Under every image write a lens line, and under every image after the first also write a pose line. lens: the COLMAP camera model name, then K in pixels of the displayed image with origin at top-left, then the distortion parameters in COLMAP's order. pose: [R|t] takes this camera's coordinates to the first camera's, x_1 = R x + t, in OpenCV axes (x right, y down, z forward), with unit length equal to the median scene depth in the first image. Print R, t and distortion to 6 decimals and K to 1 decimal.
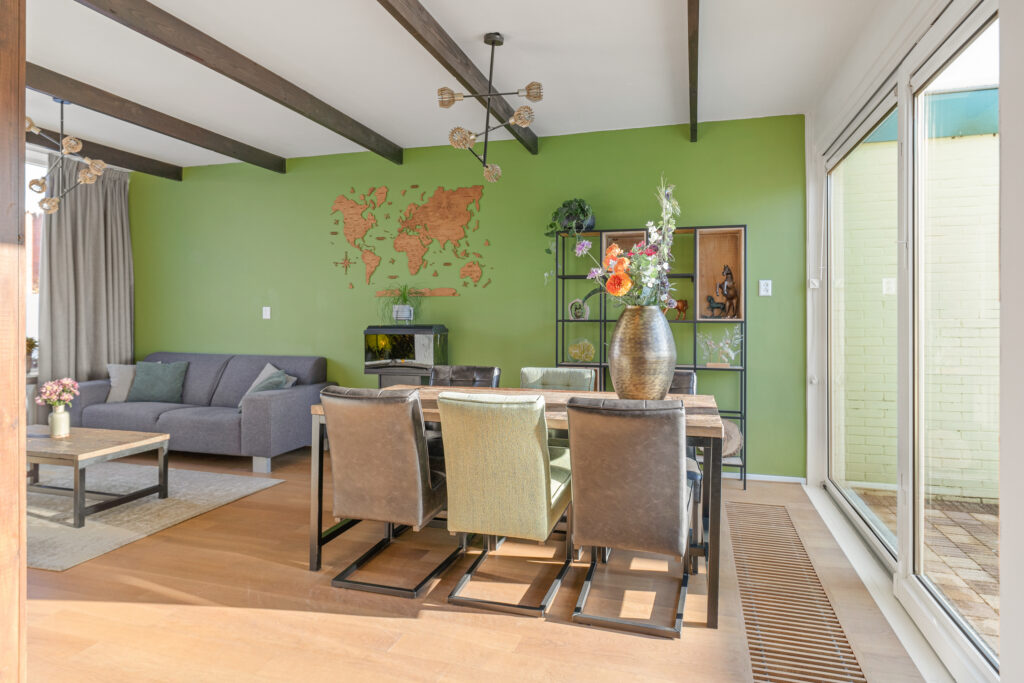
lens RADIAL K [[602.7, 0, 510.5], [0, 602.7, 315.8], [0, 0, 1]] dist [0.000715, 0.001525]
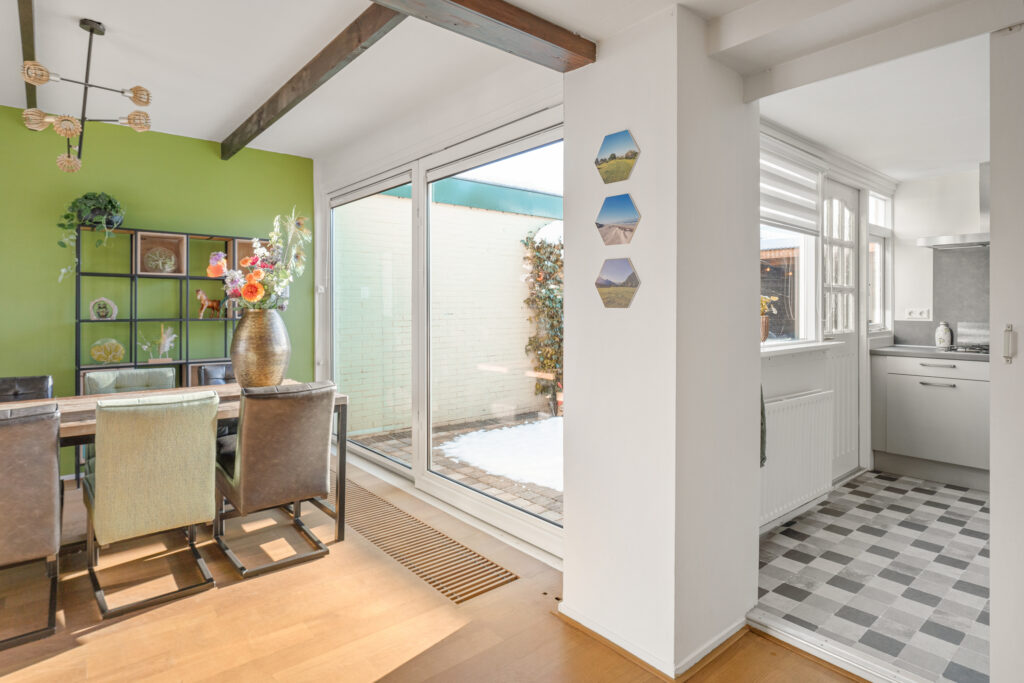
lens RADIAL K [[555.1, 0, 511.2], [0, 555.1, 307.2], [0, 0, 1]] dist [0.002323, 0.001447]
pose [[0.546862, -0.000388, 0.837223, -0.465150], [0.001316, 0.999999, -0.000396, -0.020546], [-0.837222, 0.001318, 0.546862, -0.031131]]
